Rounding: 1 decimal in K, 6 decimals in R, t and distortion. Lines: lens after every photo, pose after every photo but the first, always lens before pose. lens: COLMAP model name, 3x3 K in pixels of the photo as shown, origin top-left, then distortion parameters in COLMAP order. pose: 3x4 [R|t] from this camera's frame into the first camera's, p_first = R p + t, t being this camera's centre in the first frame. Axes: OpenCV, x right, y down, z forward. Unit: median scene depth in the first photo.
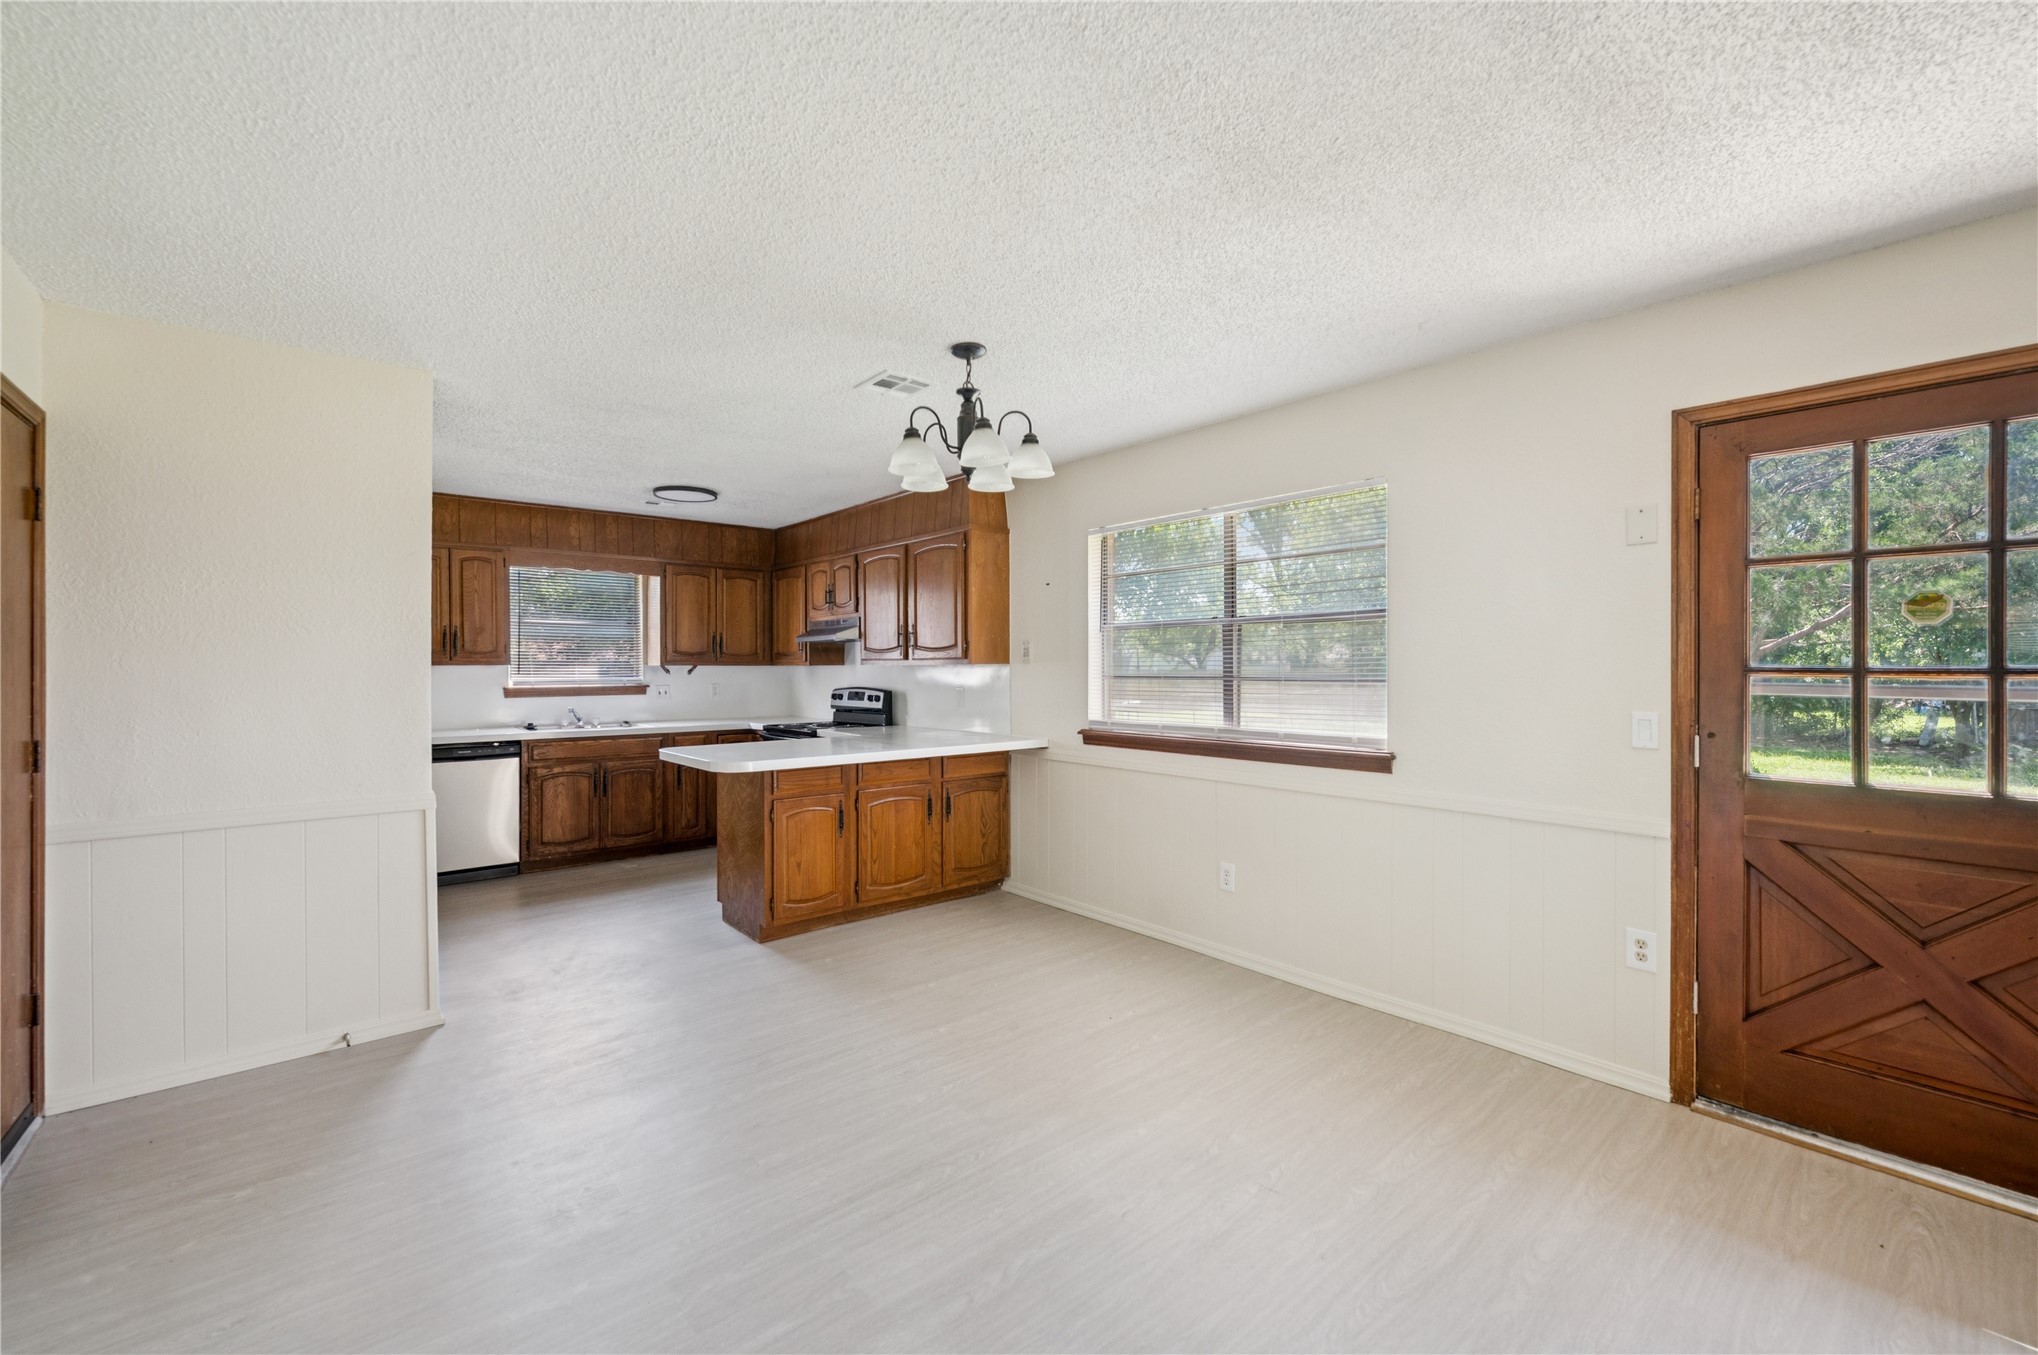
lens RADIAL K [[829.0, 0, 1002.7], [0, 829.0, 667.8], [0, 0, 1]] dist [0.003735, -0.000208]
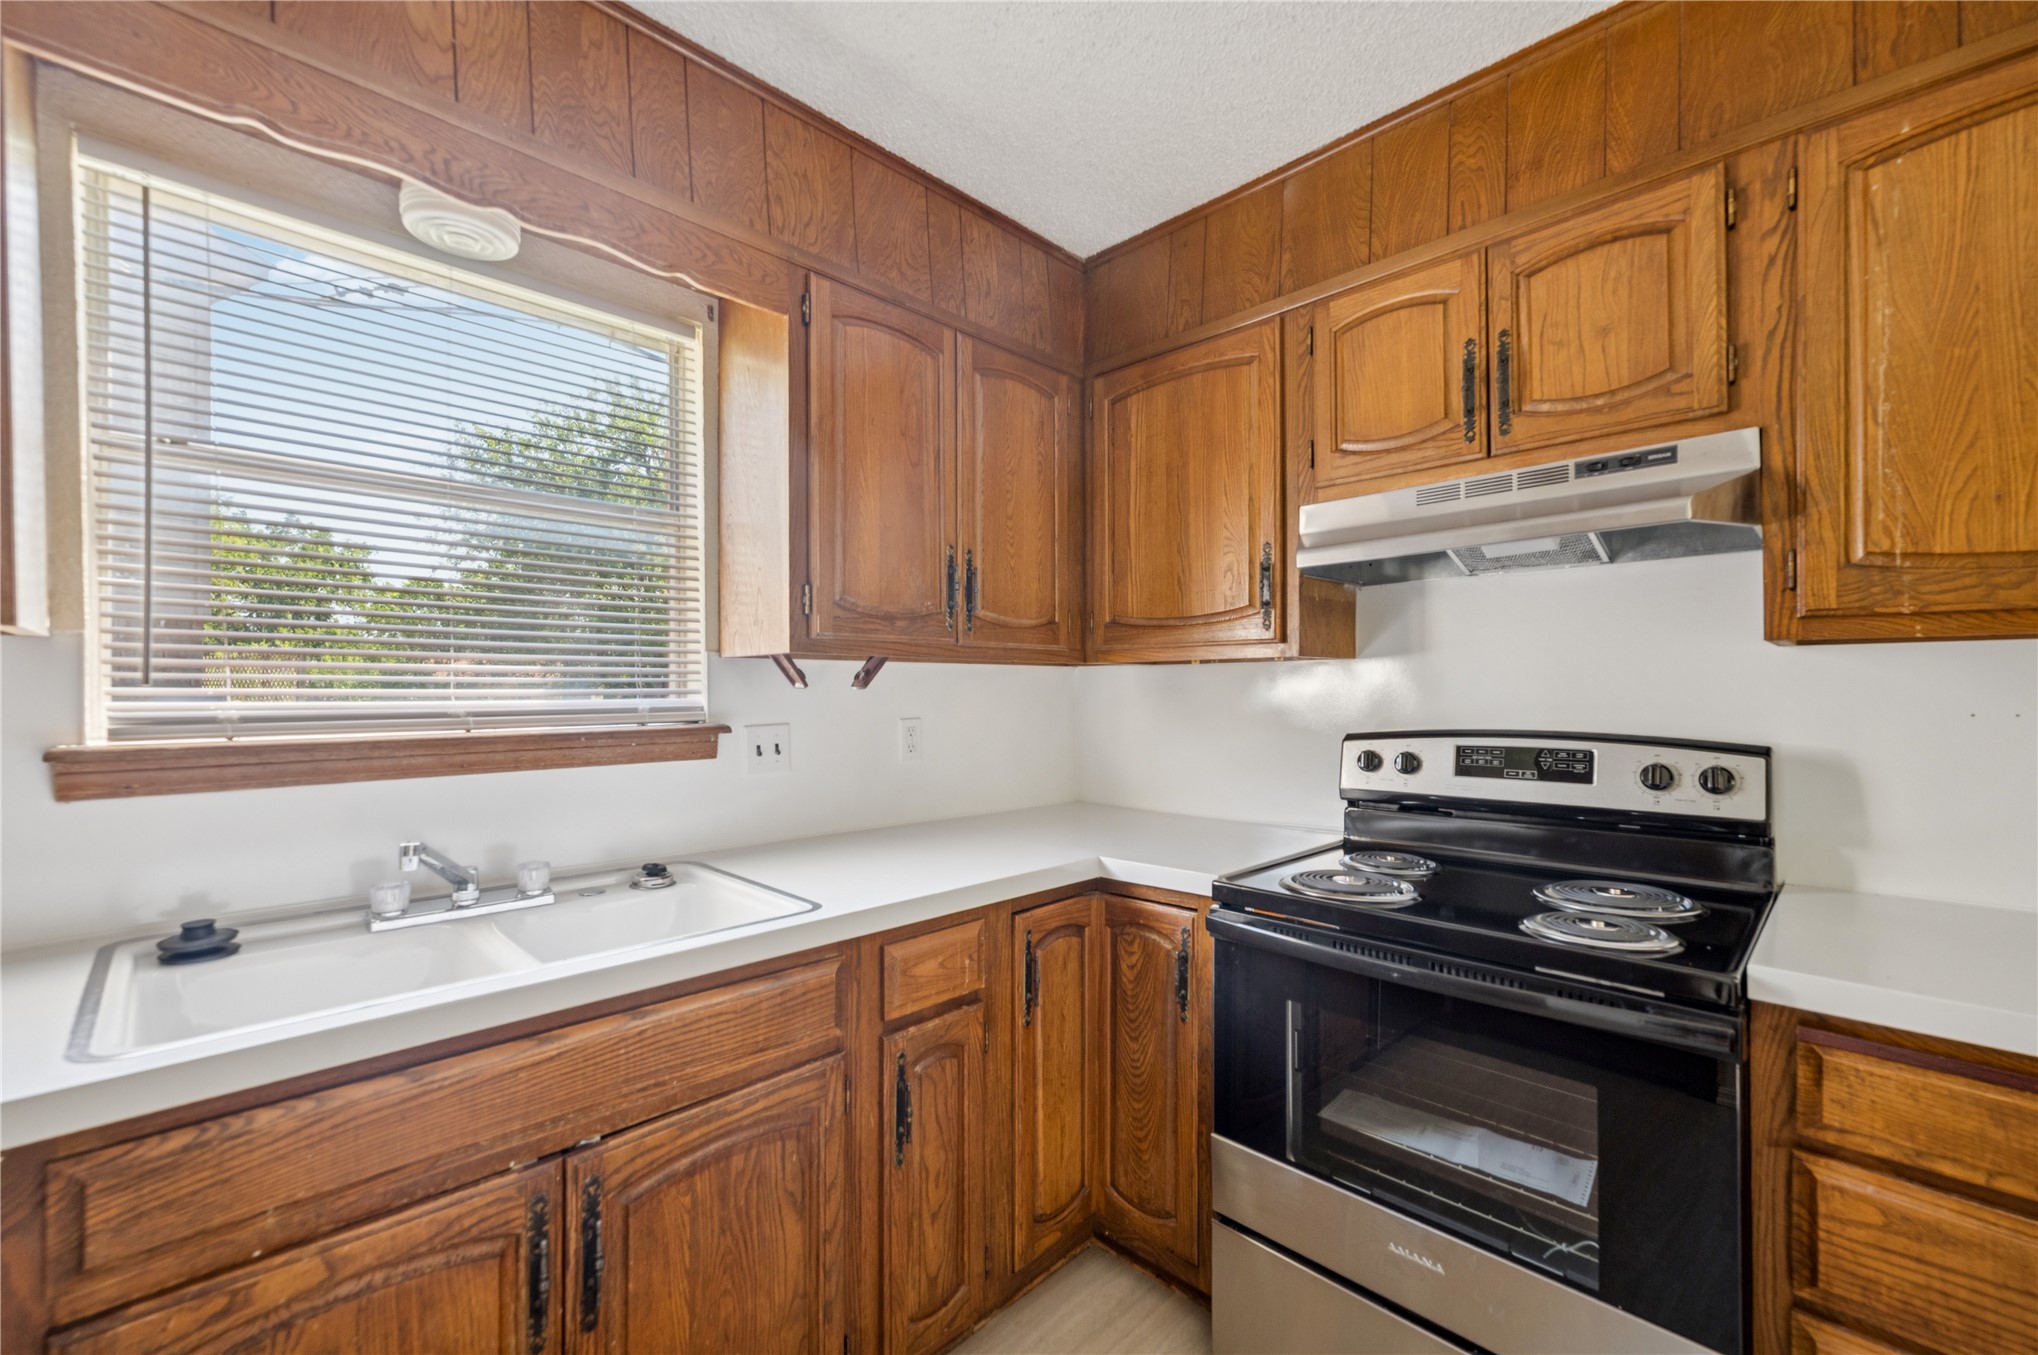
lens RADIAL K [[829.0, 0, 1021.9], [0, 829.0, 697.2], [0, 0, 1]] dist [0.003735, -0.000208]
pose [[0.996914, -0.002045, 0.078479, -0.347212], [0.001738, 0.999991, 0.003985, 0.010025], [-0.078486, -0.003836, 0.996908, 0.704012]]
